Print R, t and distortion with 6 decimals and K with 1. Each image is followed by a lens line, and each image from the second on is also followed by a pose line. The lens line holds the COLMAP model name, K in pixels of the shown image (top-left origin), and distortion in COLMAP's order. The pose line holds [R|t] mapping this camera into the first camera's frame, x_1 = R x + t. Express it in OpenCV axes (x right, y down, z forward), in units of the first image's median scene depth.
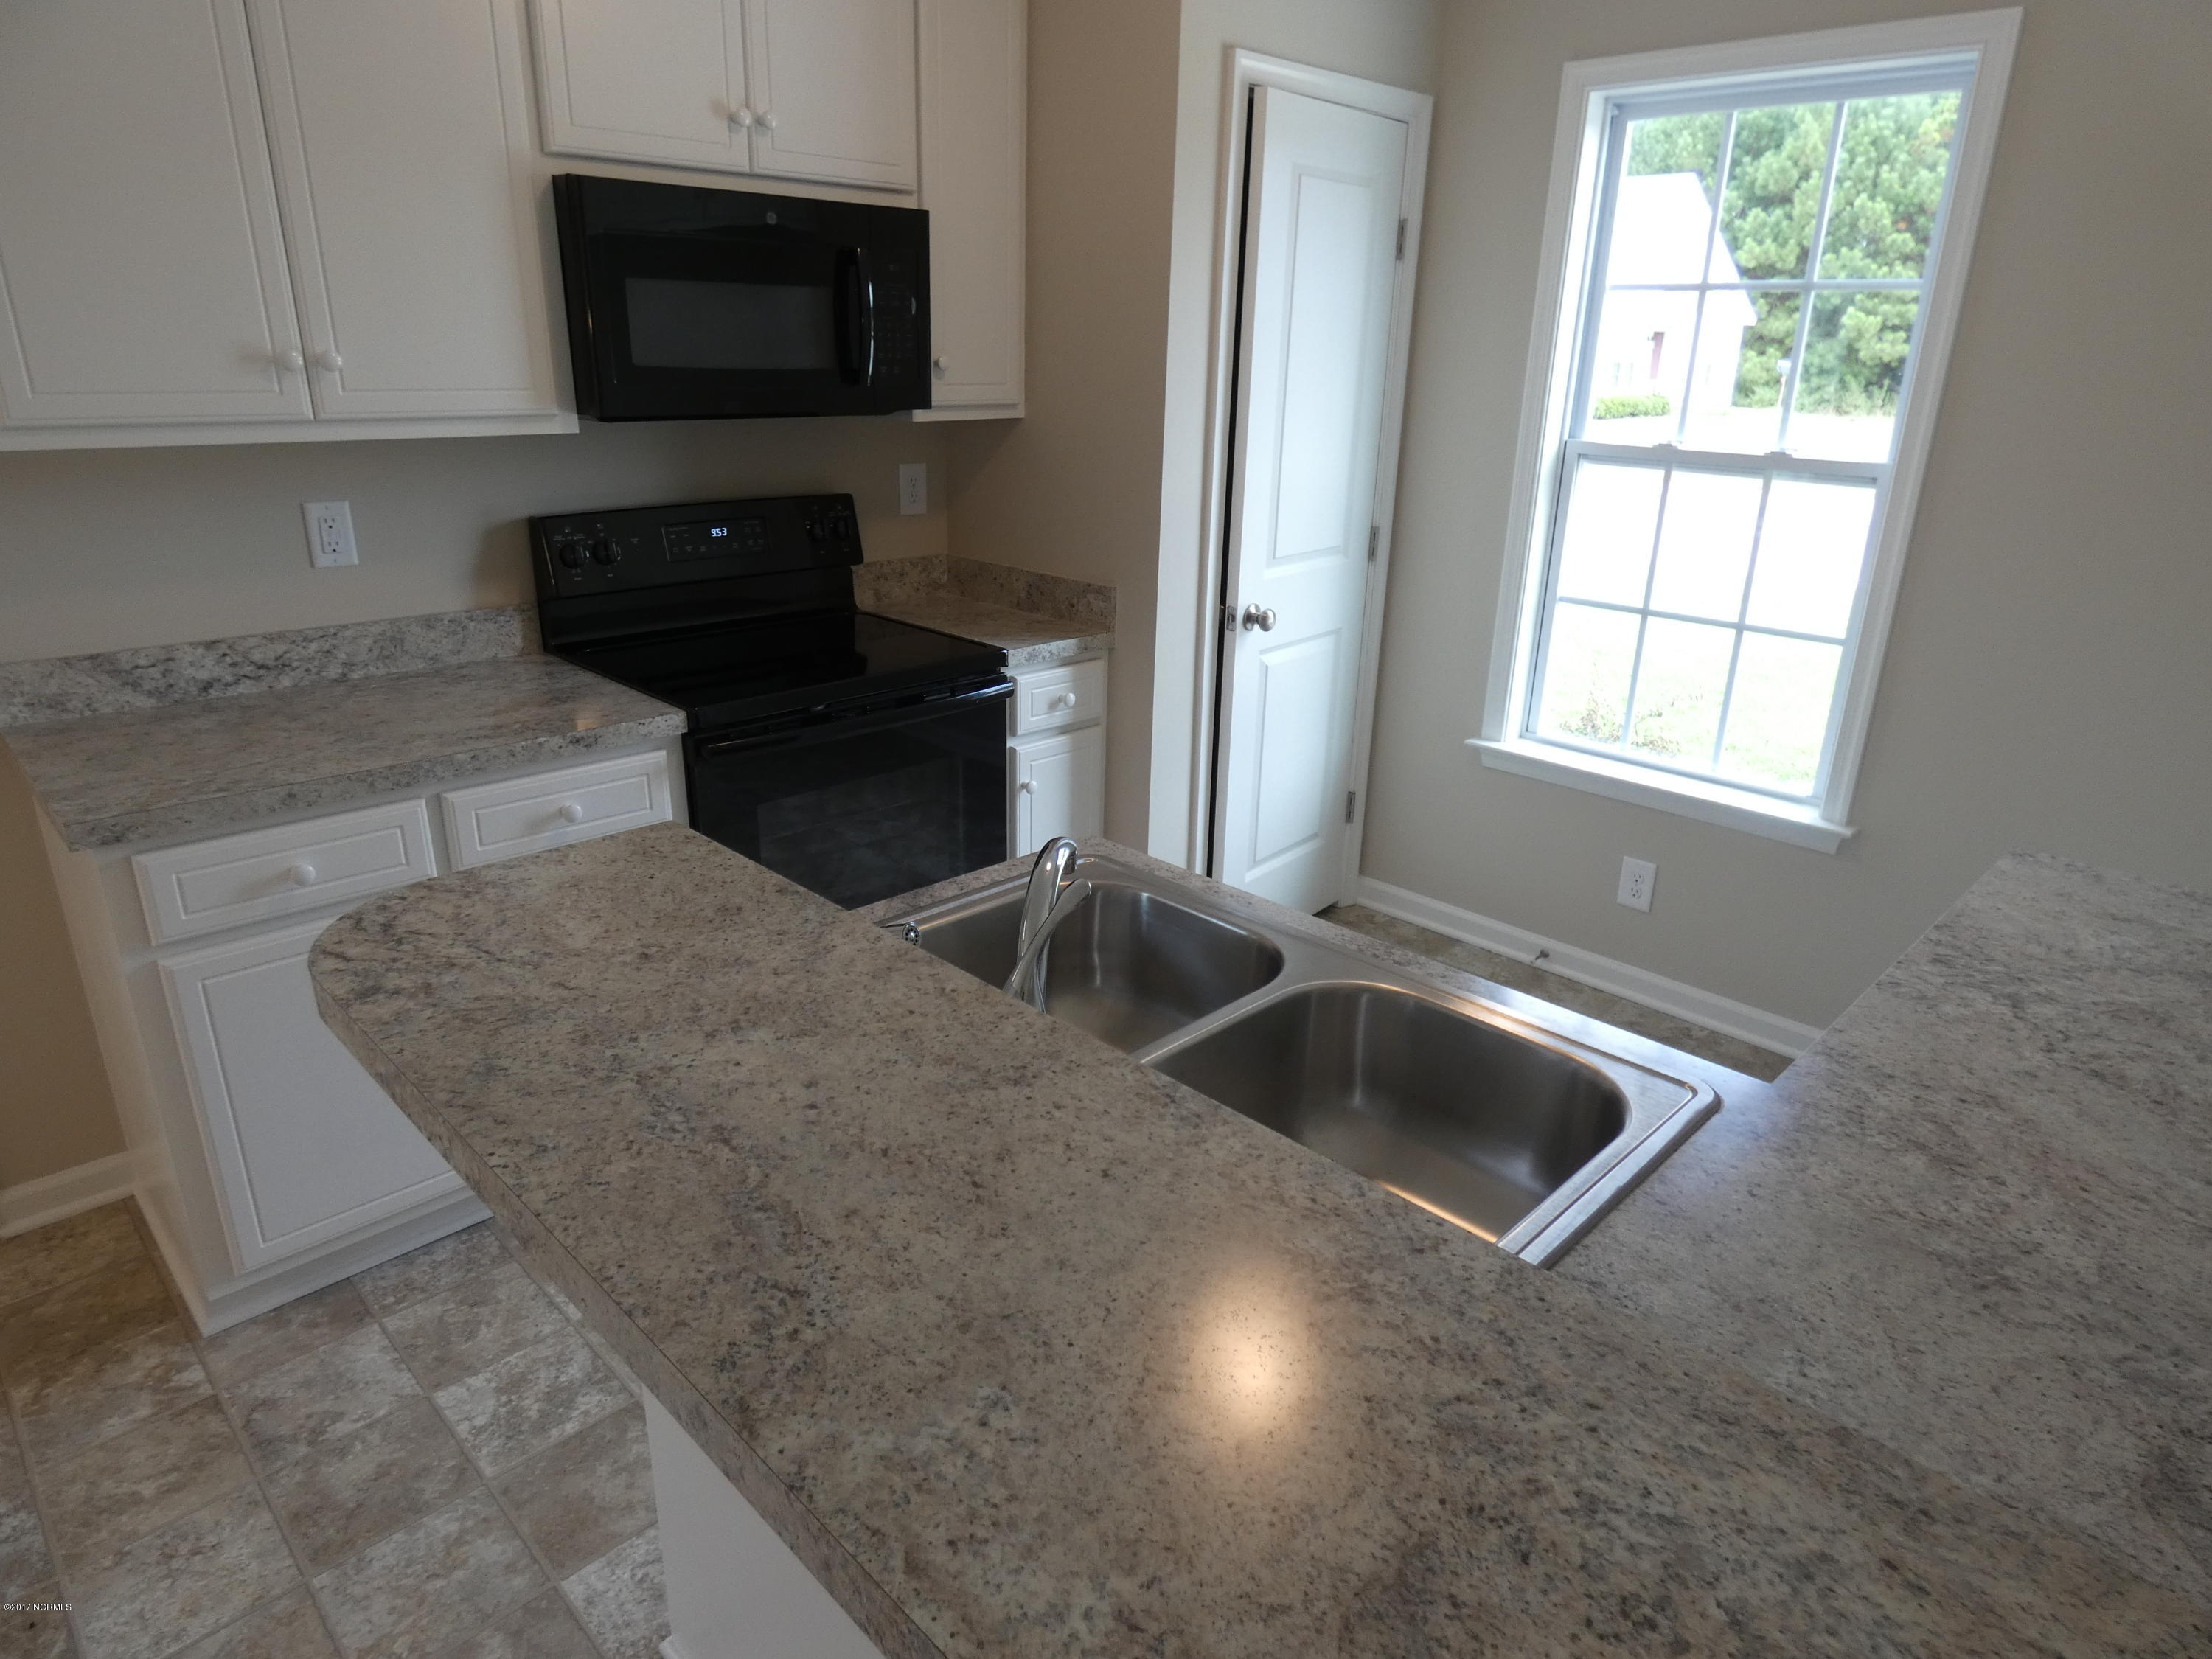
lens RADIAL K [[1319.2, 0, 1121.6], [0, 1319.2, 822.4], [0, 0, 1]] dist [-0.005525, 0.002974]
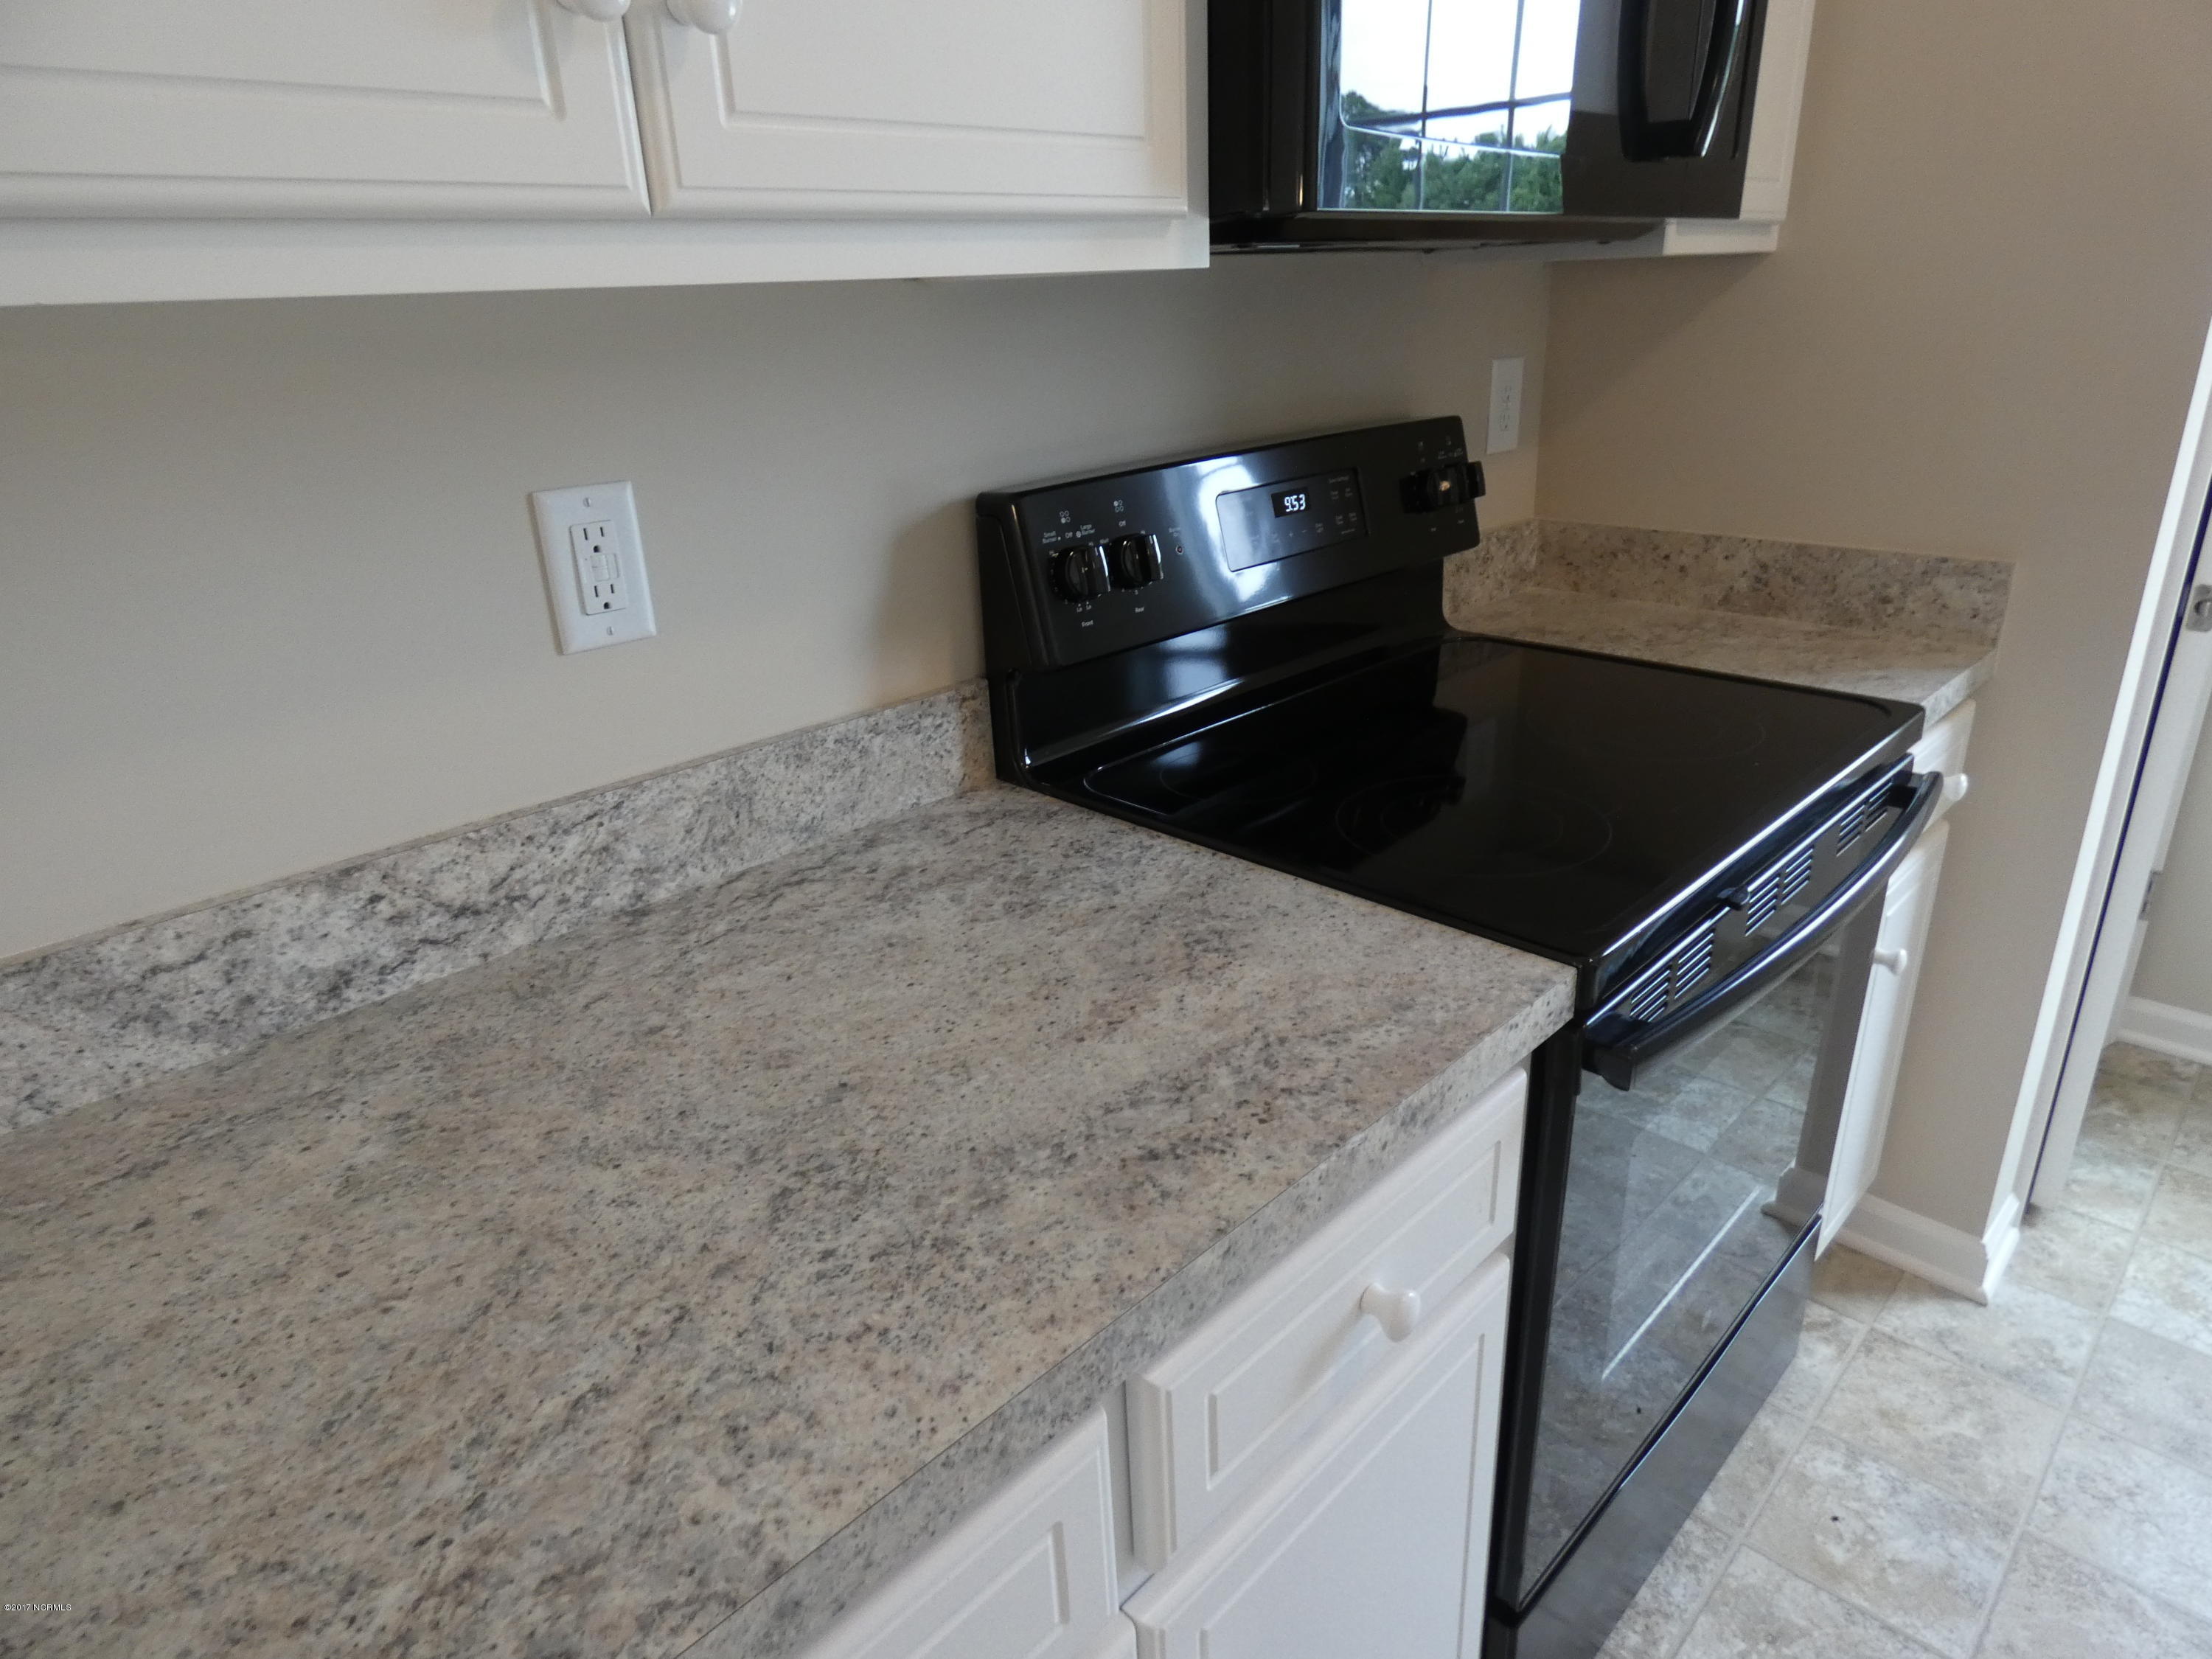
lens RADIAL K [[1319.2, 0, 1121.6], [0, 1319.2, 822.4], [0, 0, 1]] dist [-0.005525, 0.002974]
pose [[0.997908, -0.063195, -0.013638, -0.413782], [0.063604, 0.997461, 0.032040, -0.134914], [0.011578, -0.032841, 0.999394, 0.559380]]
